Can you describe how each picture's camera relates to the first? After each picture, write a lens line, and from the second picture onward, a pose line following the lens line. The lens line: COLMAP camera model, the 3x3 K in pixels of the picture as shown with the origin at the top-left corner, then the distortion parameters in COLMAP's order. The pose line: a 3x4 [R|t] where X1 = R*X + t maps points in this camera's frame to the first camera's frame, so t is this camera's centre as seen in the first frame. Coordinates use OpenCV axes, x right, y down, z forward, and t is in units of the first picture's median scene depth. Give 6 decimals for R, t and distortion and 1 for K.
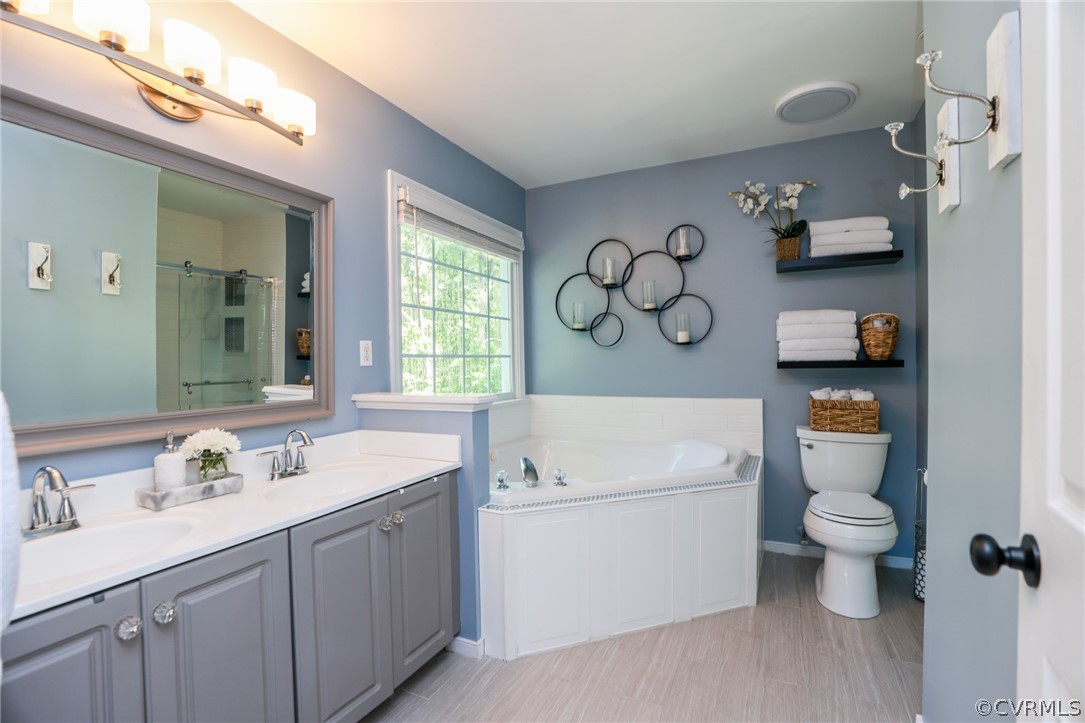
lens RADIAL K [[496.9, 0, 544.8], [0, 496.9, 364.8], [0, 0, 1]] dist [-0.035766, 0.007333]
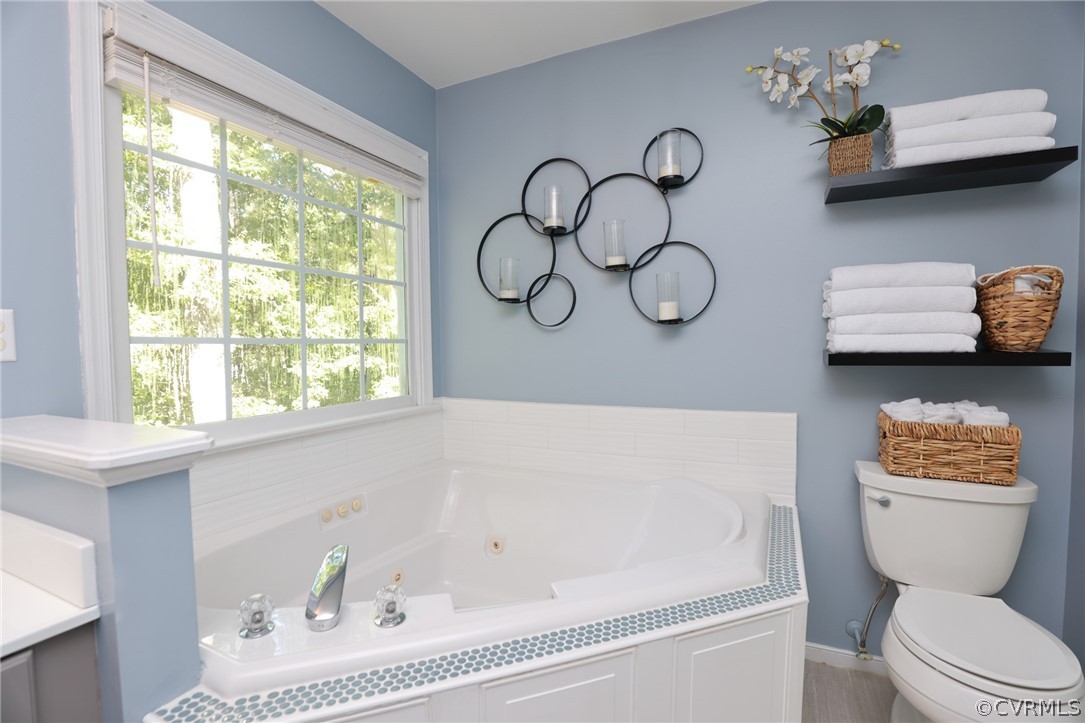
lens RADIAL K [[496.9, 0, 546.9], [0, 496.9, 363.8], [0, 0, 1]] dist [-0.035766, 0.007333]
pose [[0.999878, 0.004434, 0.014969, 0.134150], [-0.004883, 0.999536, 0.030081, -0.009652], [-0.014828, -0.030151, 0.999435, 0.431025]]
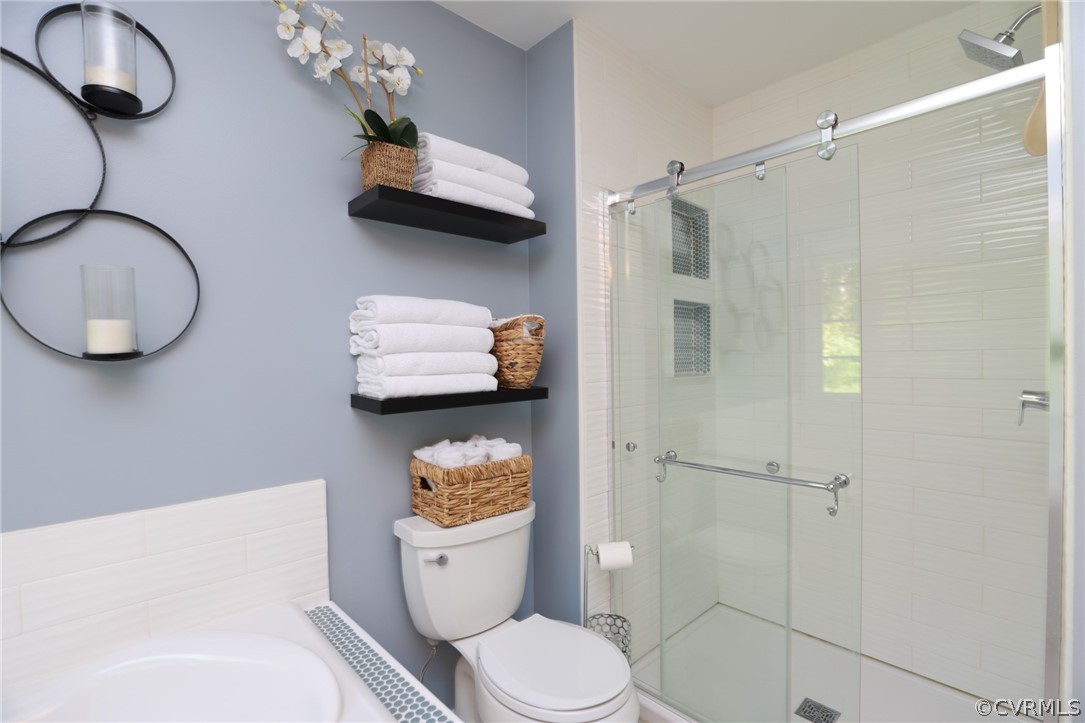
lens RADIAL K [[496.9, 0, 545.0], [0, 496.9, 365.5], [0, 0, 1]] dist [-0.035766, 0.007333]
pose [[0.359144, 0.001011, 0.933282, 0.091581], [0.023206, 0.999681, -0.010013, -0.030230], [-0.932994, 0.025254, 0.359006, 0.685941]]
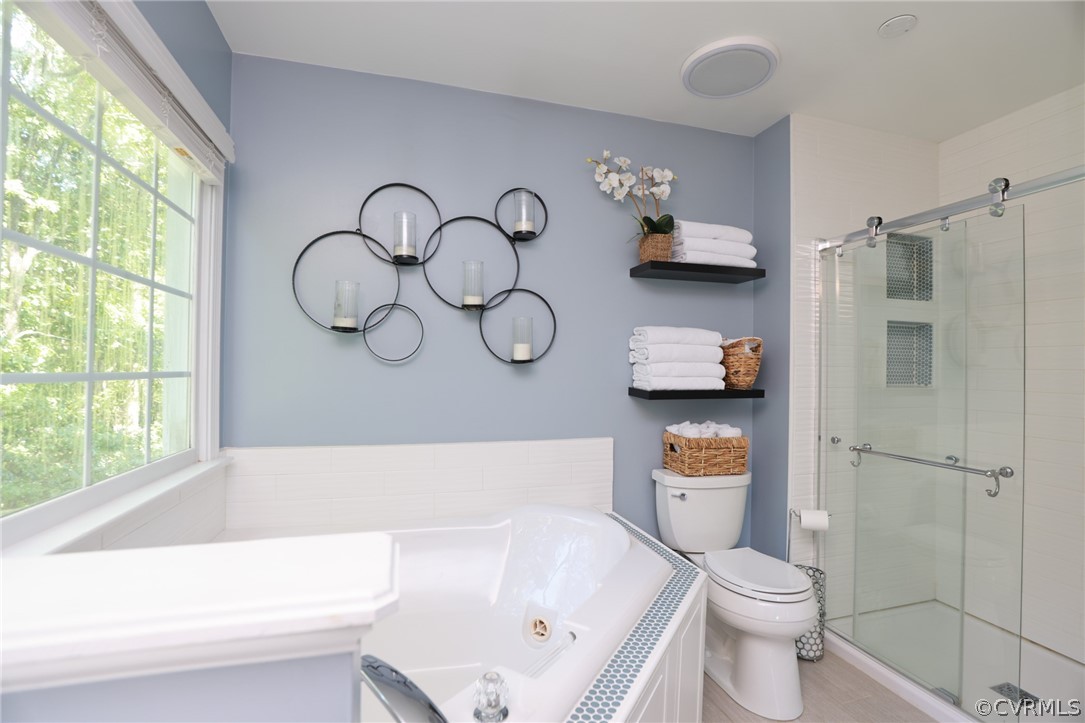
lens RADIAL K [[496.9, 0, 544.6], [0, 496.9, 364.7], [0, 0, 1]] dist [-0.035766, 0.007333]
pose [[0.741106, 0.030074, 0.670714, -0.166982], [-0.014106, 0.999473, -0.029229, -0.021850], [-0.671240, 0.012201, 0.741140, 0.535716]]
